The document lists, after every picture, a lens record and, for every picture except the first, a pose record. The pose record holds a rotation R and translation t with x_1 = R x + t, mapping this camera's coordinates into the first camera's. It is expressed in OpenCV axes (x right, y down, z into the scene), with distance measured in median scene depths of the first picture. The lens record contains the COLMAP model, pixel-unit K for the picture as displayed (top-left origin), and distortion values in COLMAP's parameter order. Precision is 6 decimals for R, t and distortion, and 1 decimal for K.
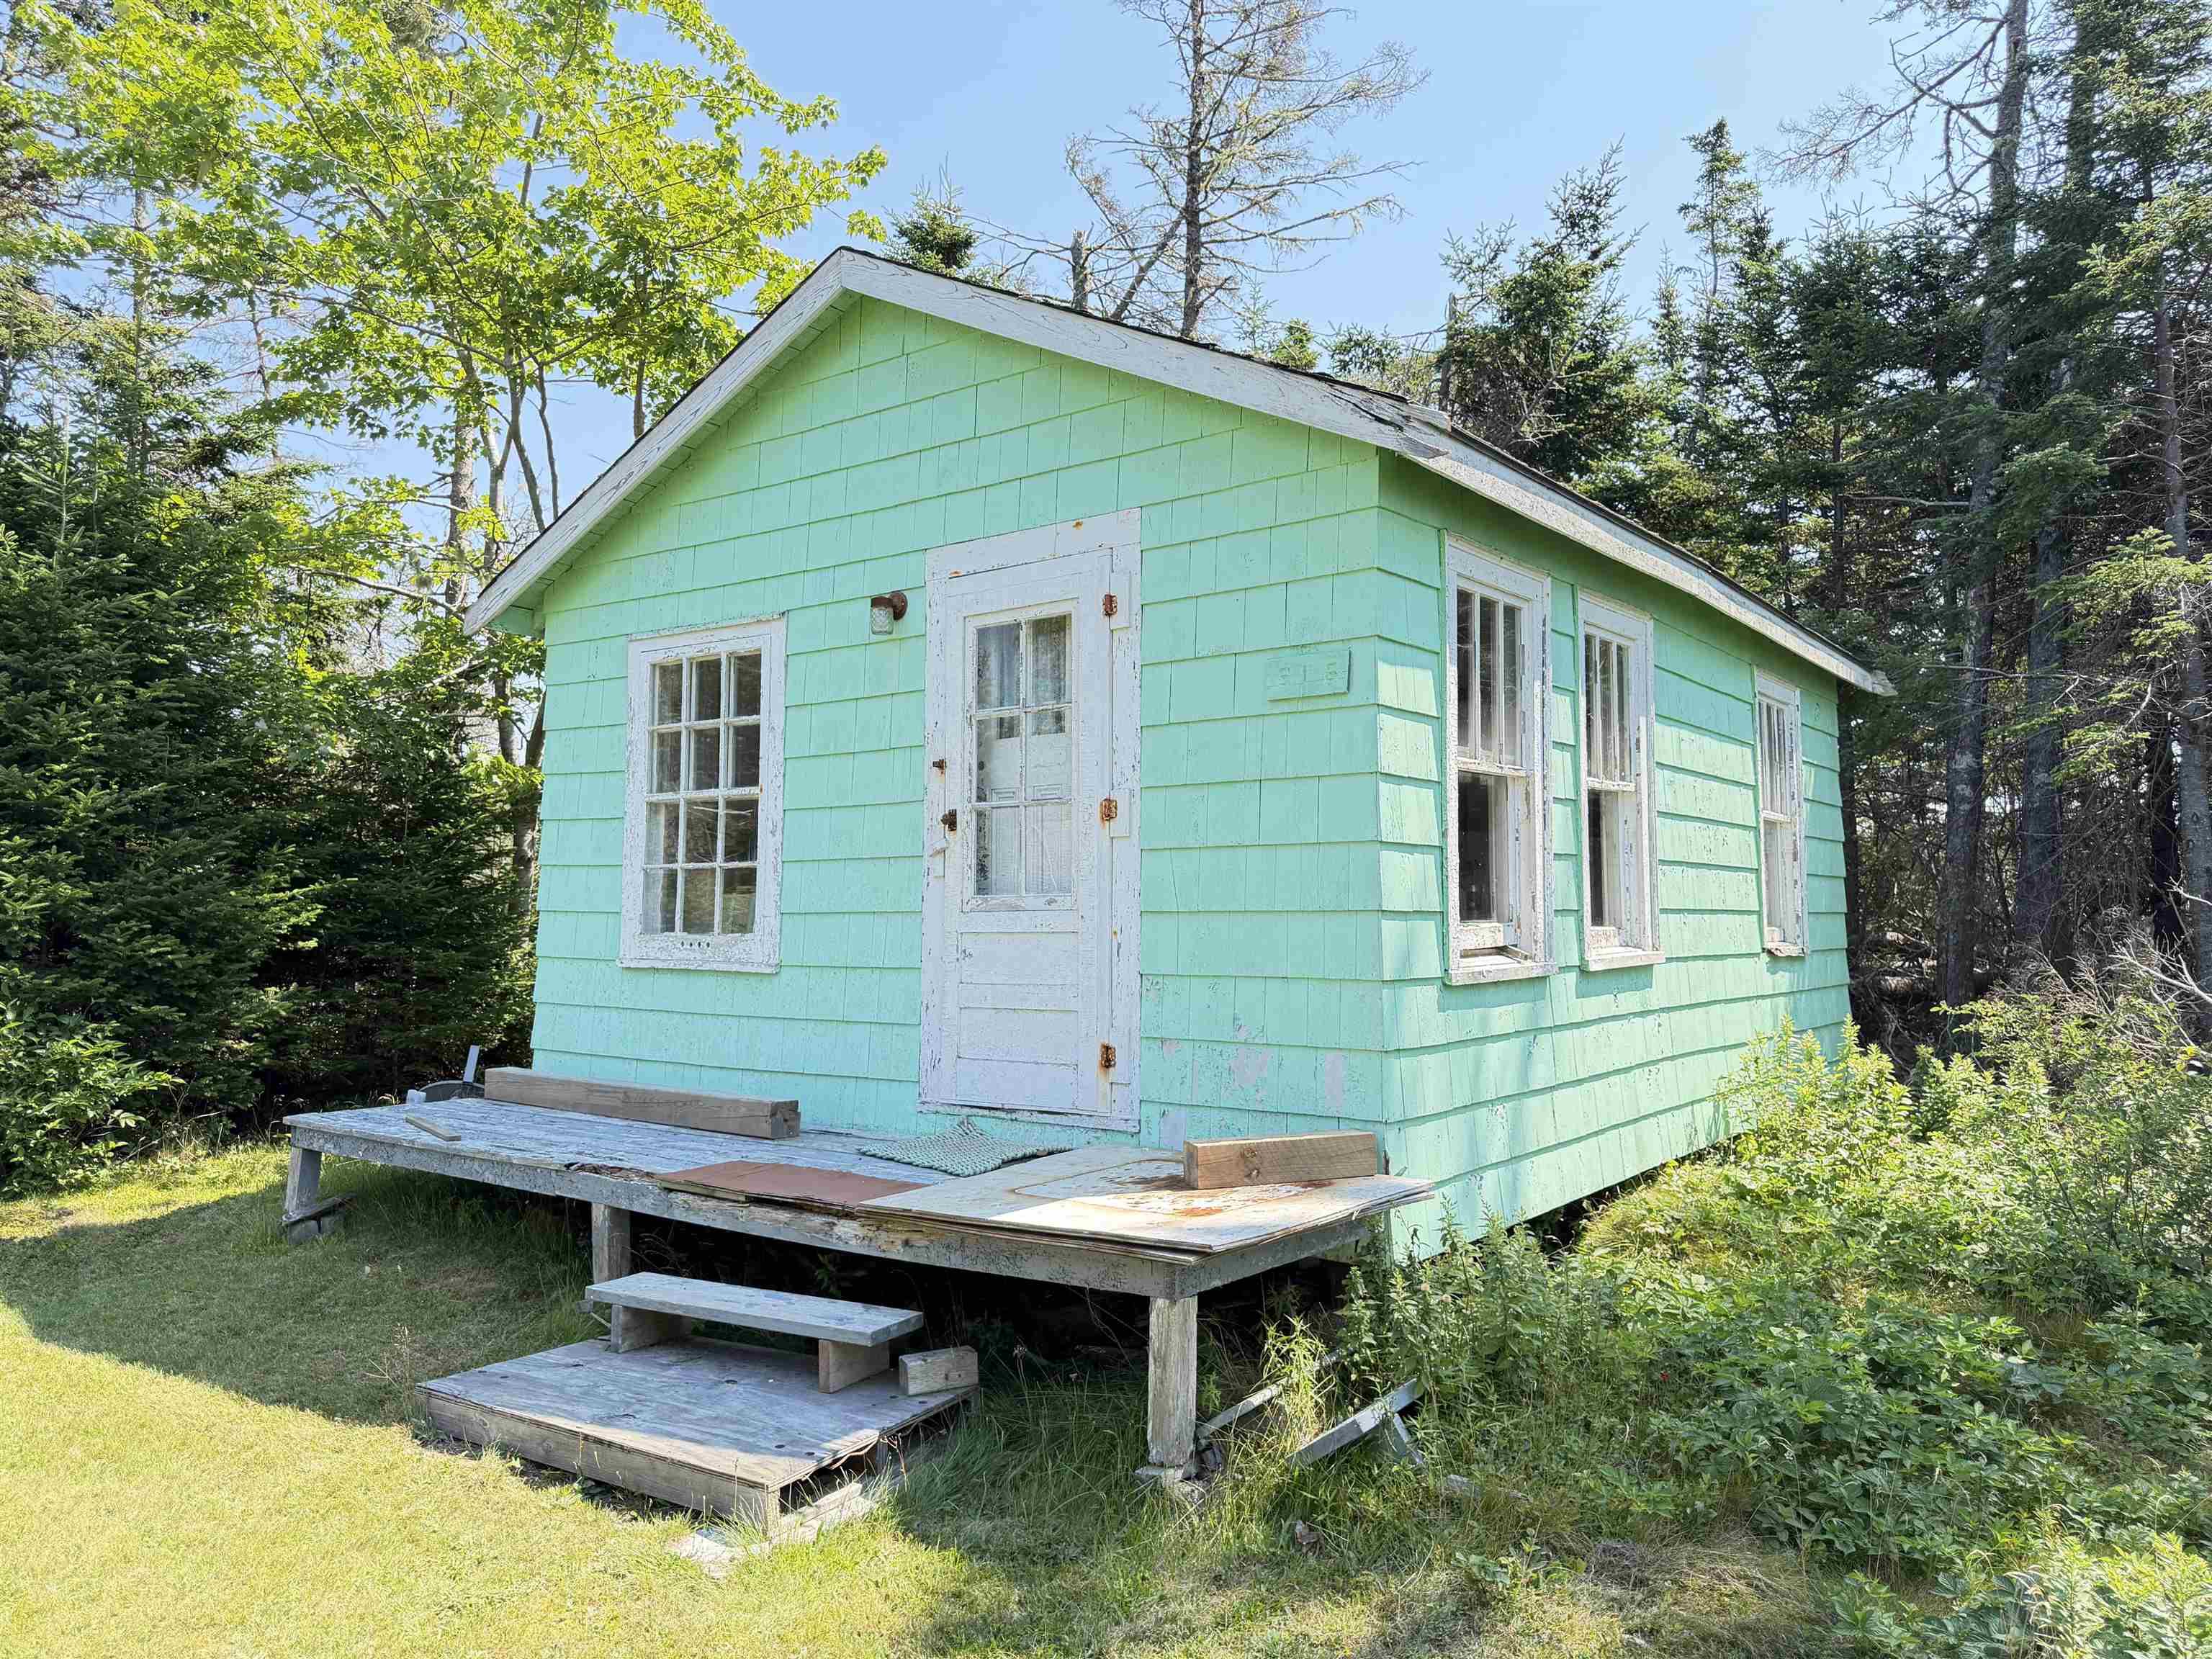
lens RADIAL K [[1560.9, 0, 1107.9], [0, 1560.9, 823.0], [0, 0, 1]] dist [0.051138, -0.054528]
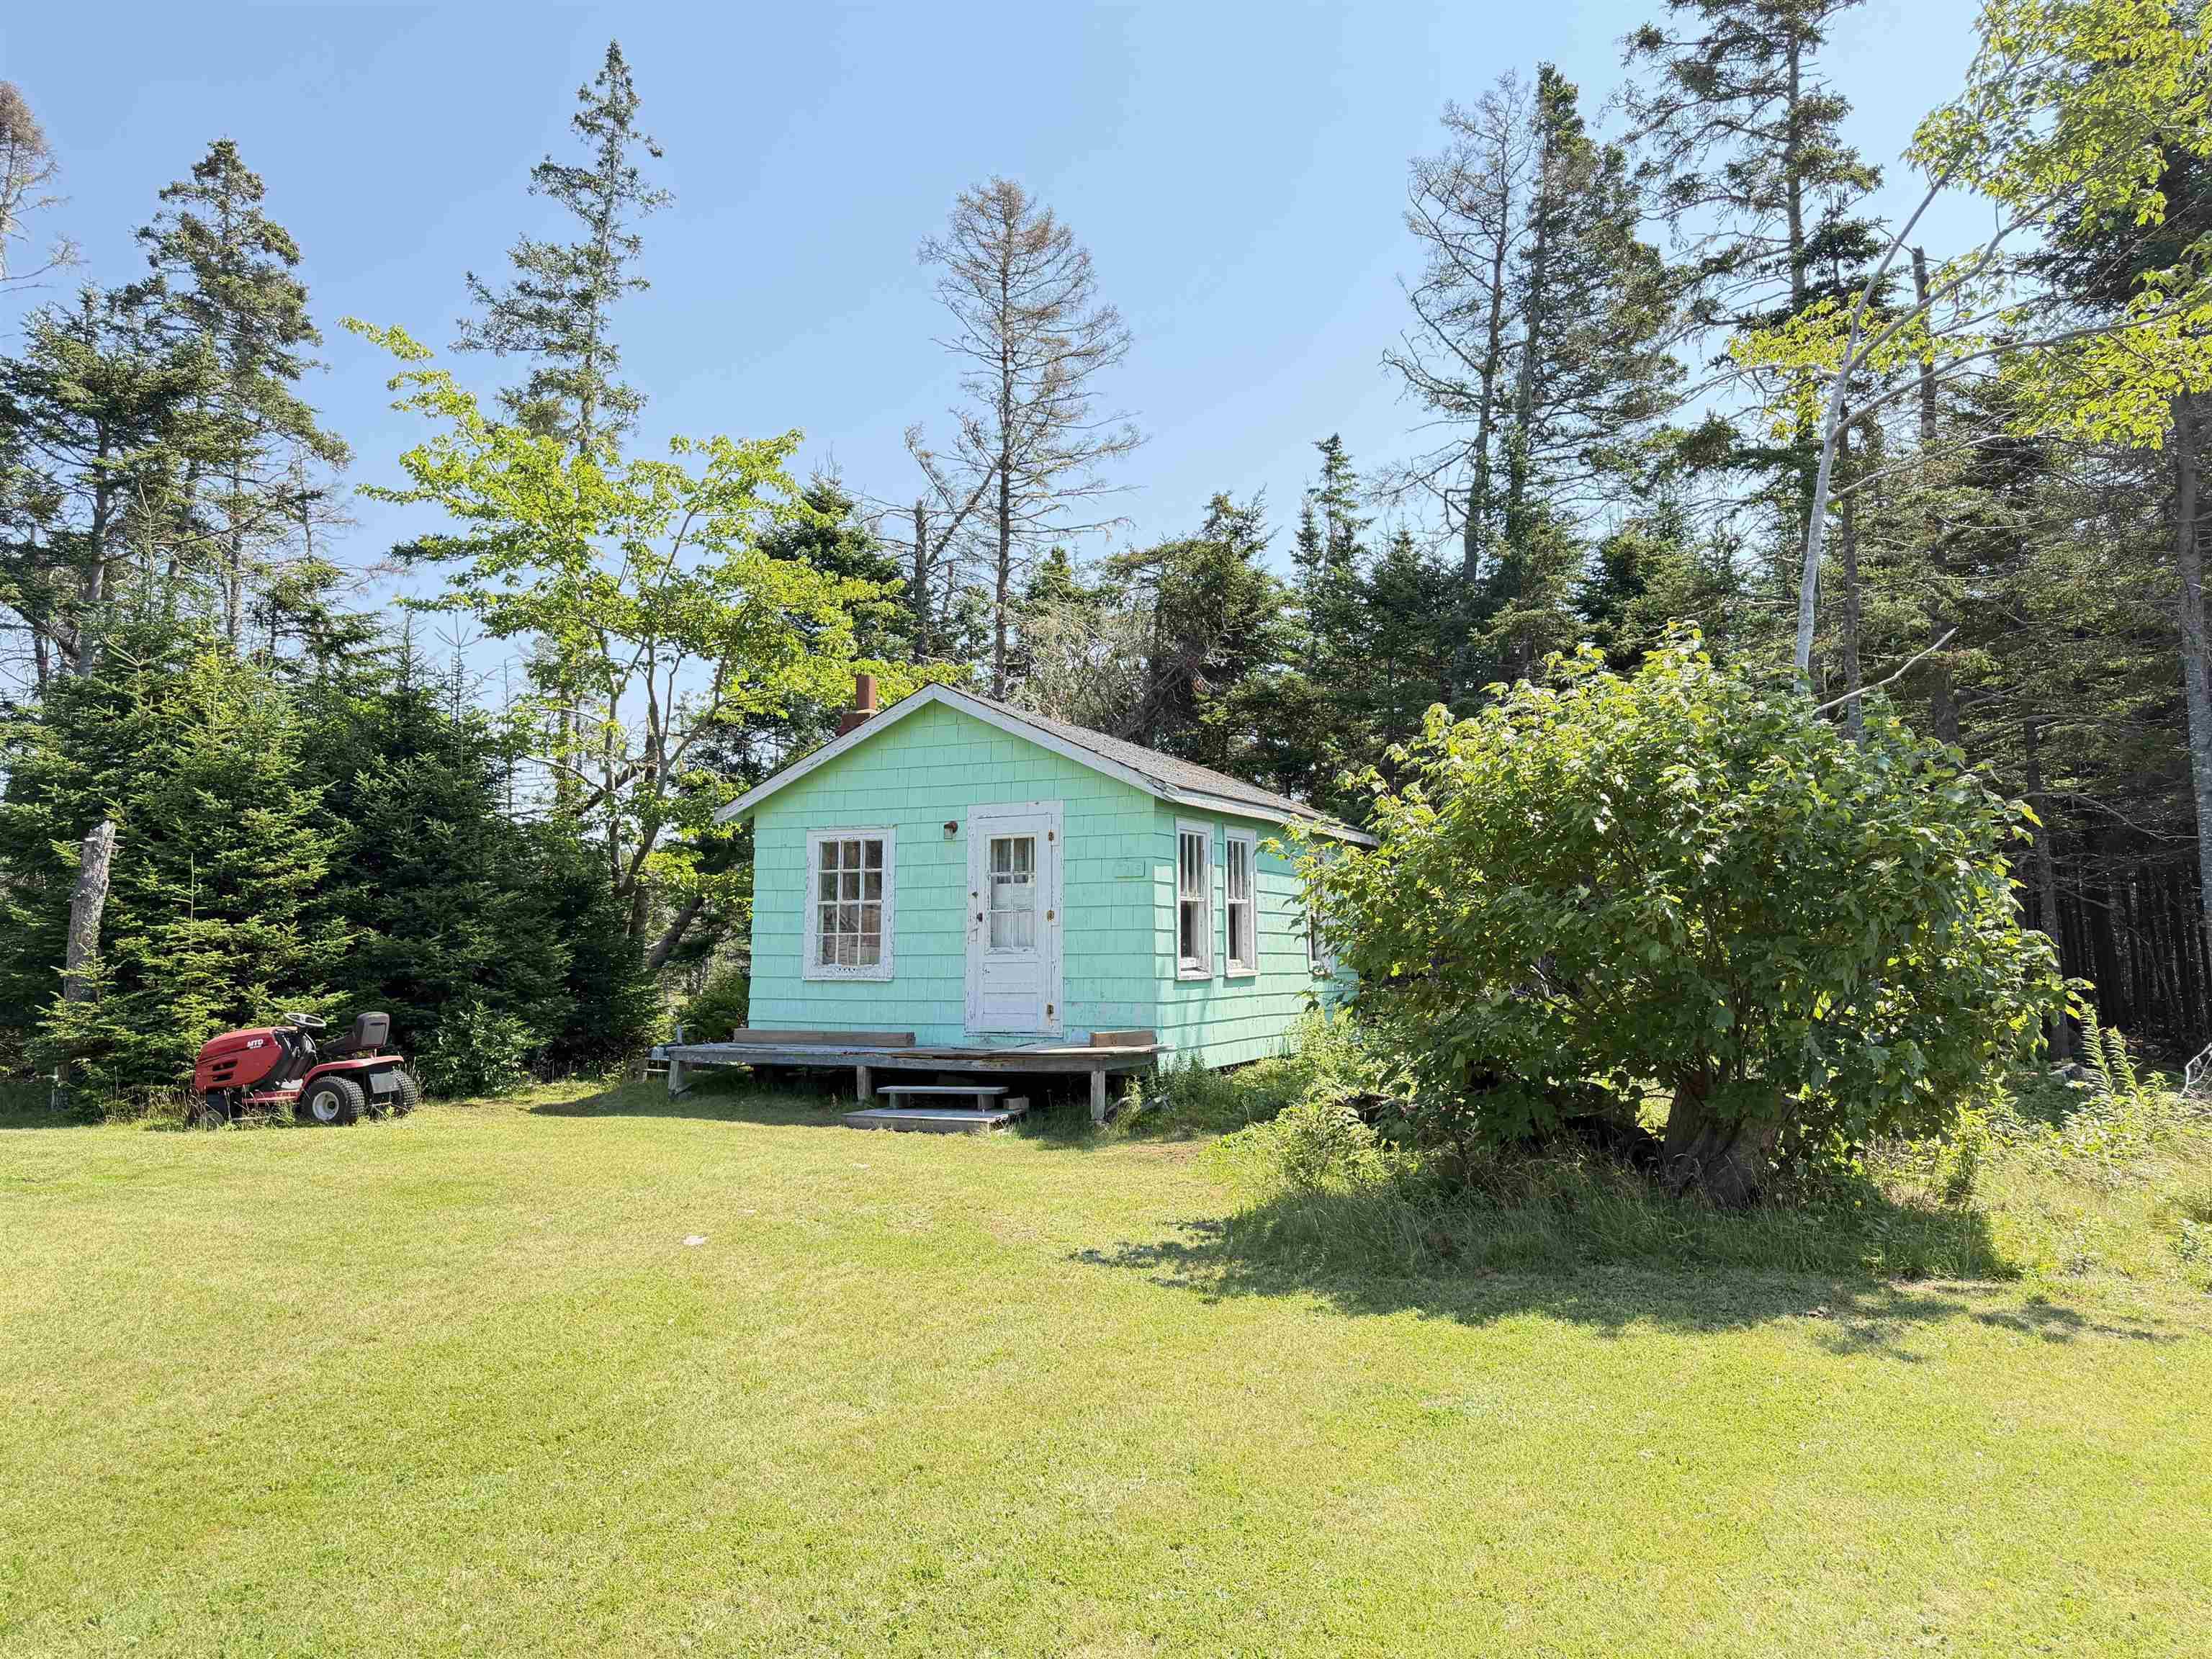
lens RADIAL K [[1560.9, 0, 1107.9], [0, 1560.9, 823.0], [0, 0, 1]] dist [0.051138, -0.054528]
pose [[0.981236, 0.014851, 0.192239, -0.371962], [-0.008947, 0.999462, -0.031545, -0.073112], [-0.192604, 0.029233, 0.980841, -1.440945]]
